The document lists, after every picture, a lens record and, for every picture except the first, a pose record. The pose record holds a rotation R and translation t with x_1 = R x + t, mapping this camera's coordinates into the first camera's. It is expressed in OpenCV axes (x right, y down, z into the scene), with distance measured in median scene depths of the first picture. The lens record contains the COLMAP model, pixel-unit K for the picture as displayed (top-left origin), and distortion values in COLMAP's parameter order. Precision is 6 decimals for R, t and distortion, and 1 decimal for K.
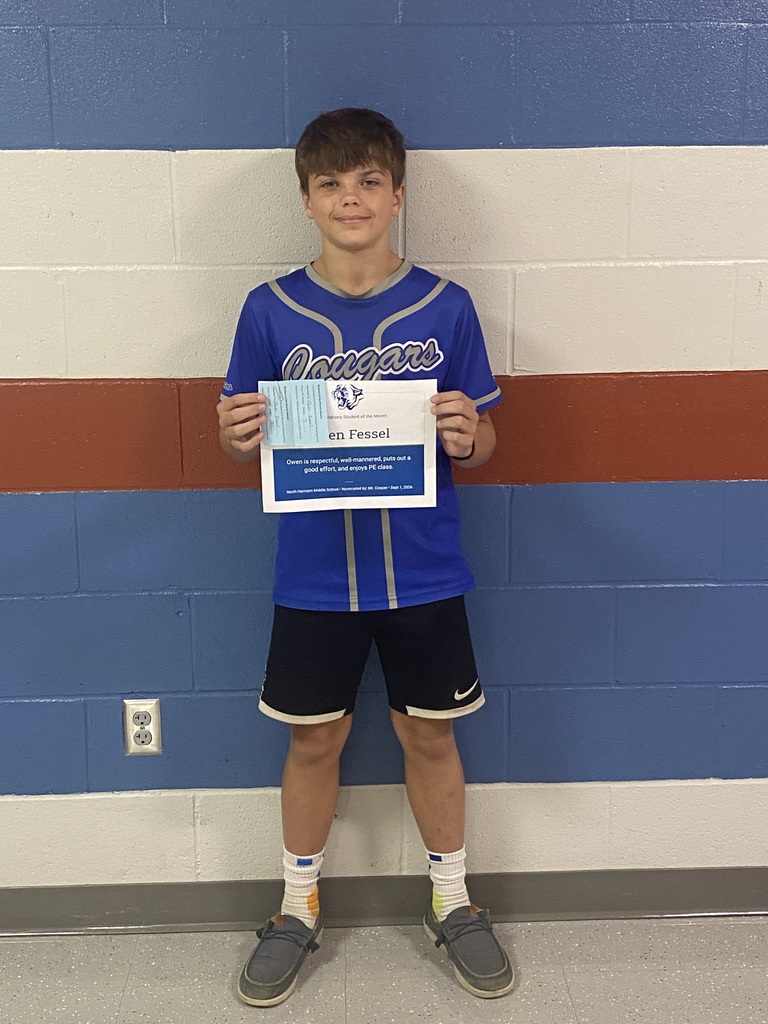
lens RADIAL K [[1404.2, 0, 374.1], [0, 1404.2, 511.4], [0, 0, 1]] dist [0.042053, 0.000000]
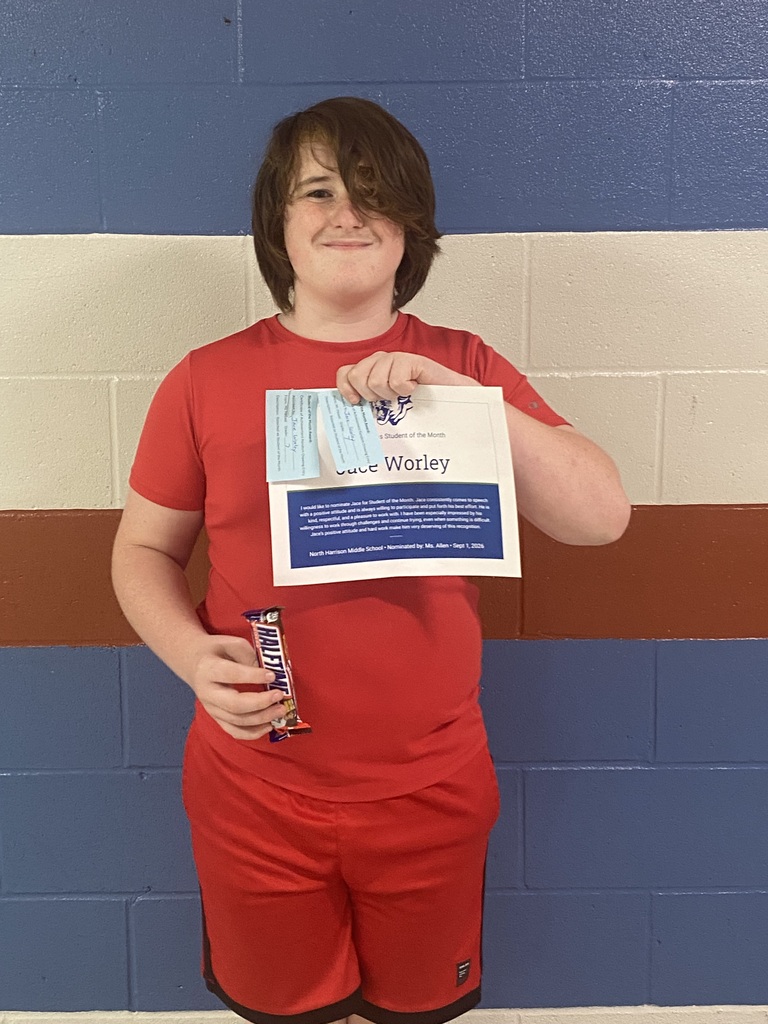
lens RADIAL K [[1404.2, 0, 372.9], [0, 1404.2, 510.4], [0, 0, 1]] dist [0.042053, 0.000000]
pose [[0.999546, 0.005495, -0.029637, 0.115165], [-0.006623, 0.999252, -0.038100, -0.066617], [0.029405, 0.038279, 0.998834, 0.194662]]
